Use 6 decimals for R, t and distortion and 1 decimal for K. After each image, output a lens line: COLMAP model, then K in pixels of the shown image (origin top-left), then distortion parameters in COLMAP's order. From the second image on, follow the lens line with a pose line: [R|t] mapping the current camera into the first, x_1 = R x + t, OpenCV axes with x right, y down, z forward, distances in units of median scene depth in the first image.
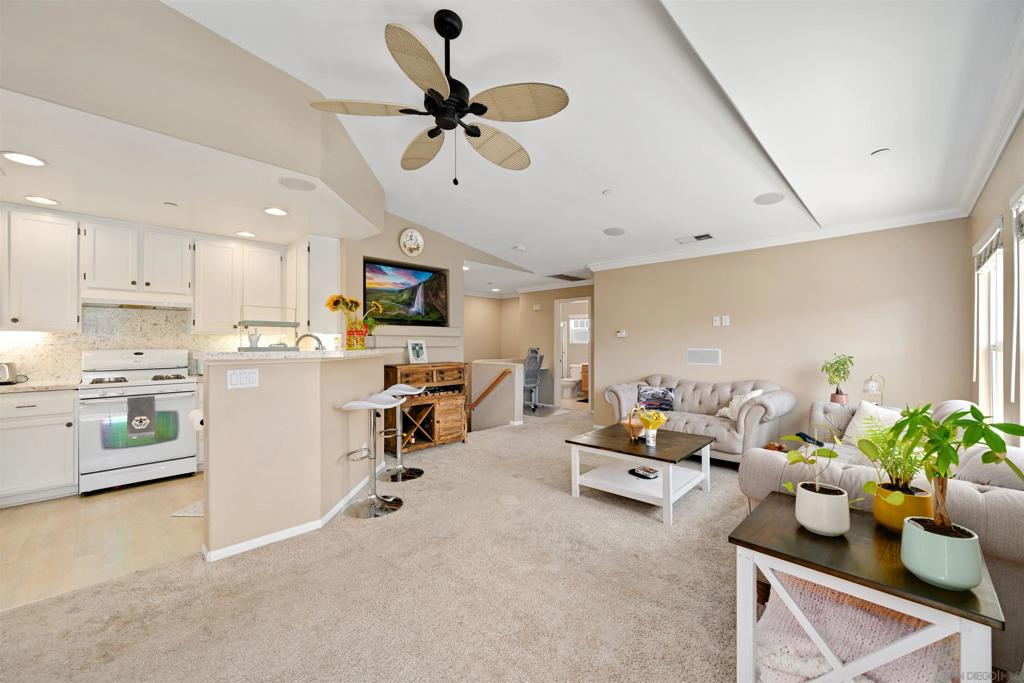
lens RADIAL K [[400.1, 0, 515.4], [0, 400.1, 341.5], [0, 0, 1]] dist [-0.000866, -0.000013]
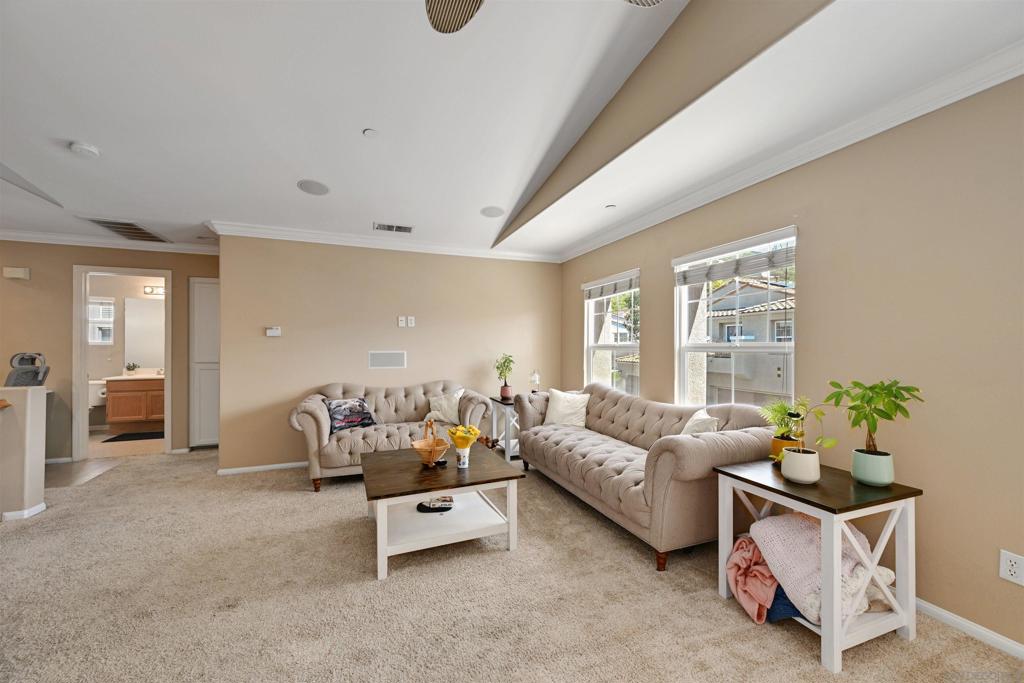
lens RADIAL K [[399.5, 0, 513.0], [0, 399.5, 346.9], [0, 0, 1]] dist [0.000671, 0.000203]
pose [[0.416932, -0.000751, 0.908938, -0.300687], [-0.006028, 0.999975, 0.003592, 0.004623], [-0.908918, -0.006976, 0.416917, 0.452582]]
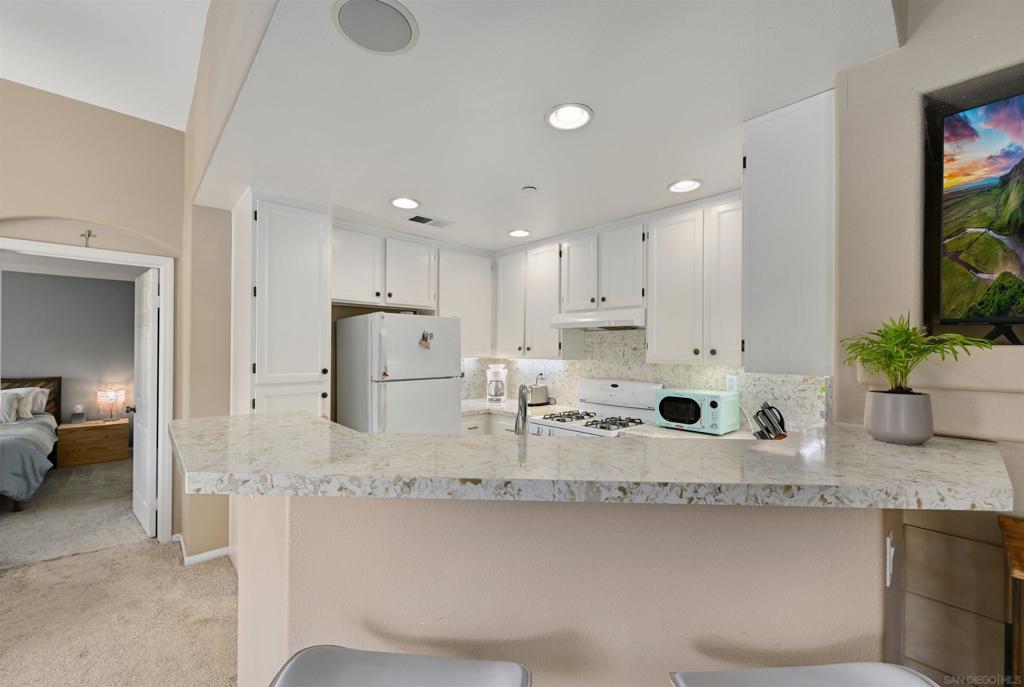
lens RADIAL K [[413.8, 0, 512.7], [0, 413.8, 347.9], [0, 0, 1]] dist [-0.000359, -0.000095]
pose [[-0.059673, 0.002331, -0.998215, -0.091844], [-0.002846, 0.999993, 0.002505, -0.047299], [0.998214, 0.002990, -0.059666, 0.834051]]
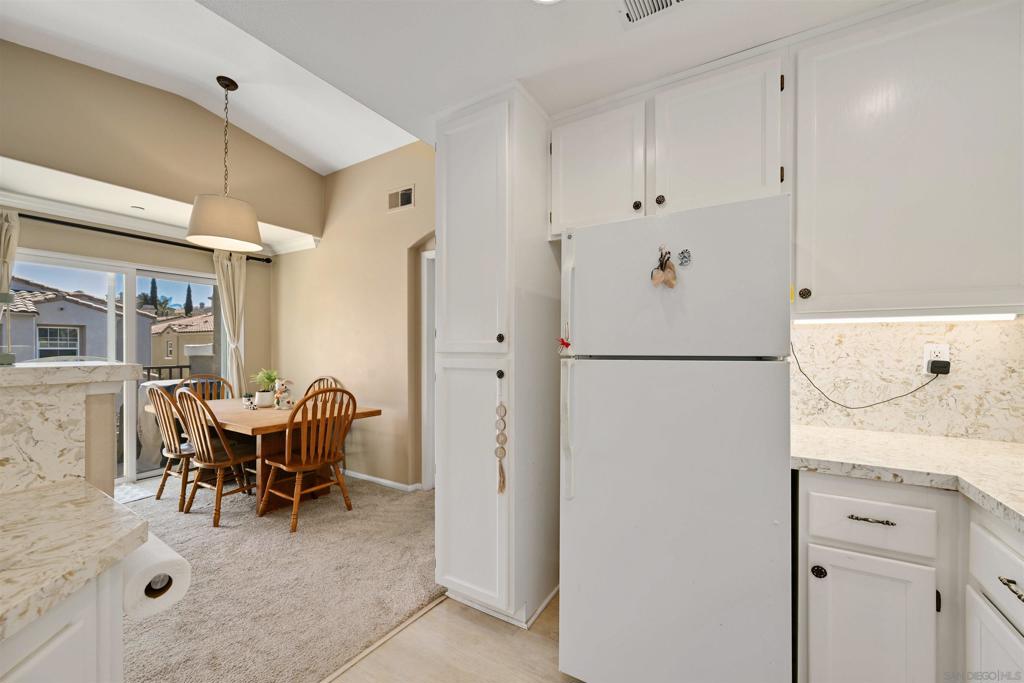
lens RADIAL K [[400.1, 0, 520.0], [0, 400.1, 350.7], [0, 0, 1]] dist [-0.007660, -0.000003]
pose [[-0.973608, 0.003033, -0.228205, -0.664510], [0.003002, 0.999995, 0.000480, 0.006209], [0.228205, -0.000218, -0.973613, 0.911139]]
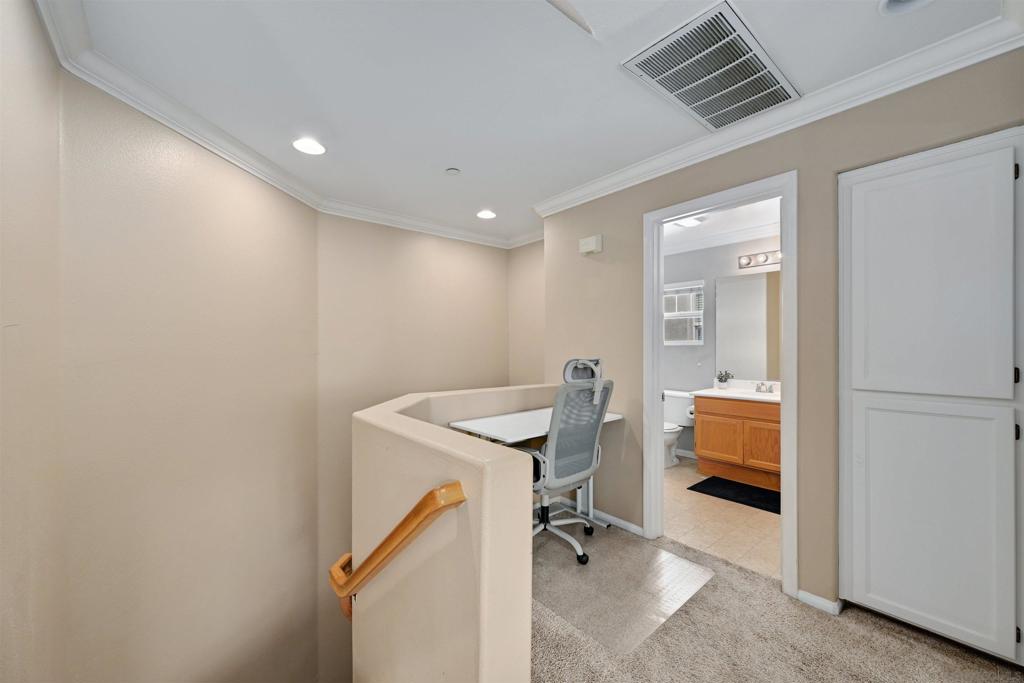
lens RADIAL K [[399.5, 0, 513.0], [0, 399.5, 346.9], [0, 0, 1]] dist [0.000671, 0.000203]
pose [[0.993689, -0.003332, -0.112119, 0.051902], [0.004211, 0.999962, 0.007611, 0.007205], [0.112090, -0.008035, 0.993666, 1.319143]]
